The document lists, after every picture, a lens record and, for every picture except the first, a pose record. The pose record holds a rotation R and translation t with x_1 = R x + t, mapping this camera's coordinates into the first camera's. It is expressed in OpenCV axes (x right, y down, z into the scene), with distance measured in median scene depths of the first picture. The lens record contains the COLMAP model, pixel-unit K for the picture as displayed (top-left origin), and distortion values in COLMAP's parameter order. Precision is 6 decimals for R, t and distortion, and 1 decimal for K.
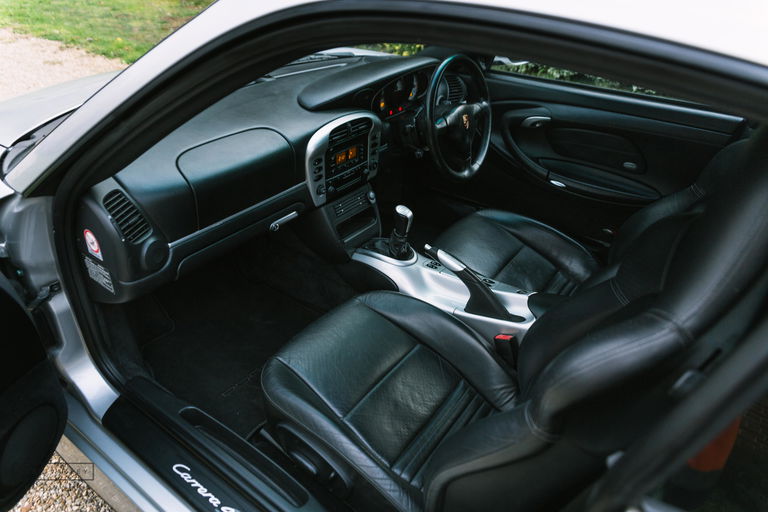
lens RADIAL K [[530.4, 0, 383.2], [0, 530.4, 256.6], [0, 0, 1]] dist [0.008135, 0.004288]
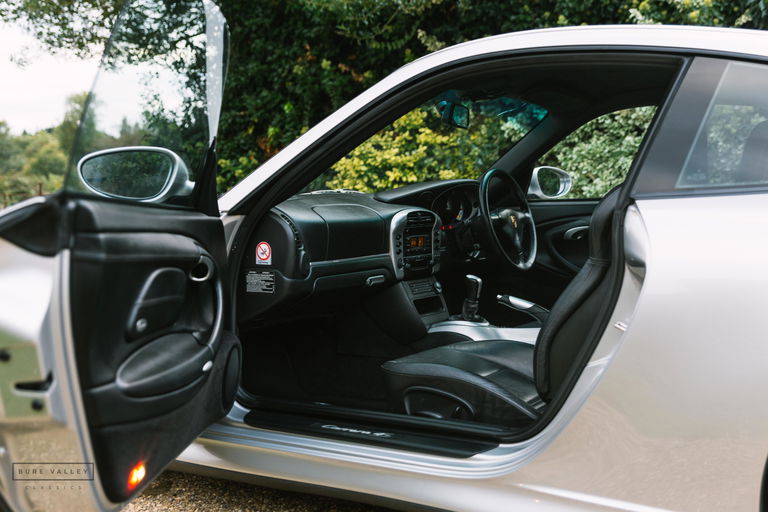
lens RADIAL K [[935.5, 0, 383.8], [0, 935.5, 254.9], [0, 0, 1]] dist [-0.035988, 0.000000]
pose [[0.996172, -0.055062, 0.067892, -0.287869], [0.080572, 0.879599, -0.468844, 0.799872], [-0.033903, 0.472519, 0.880668, -0.788644]]
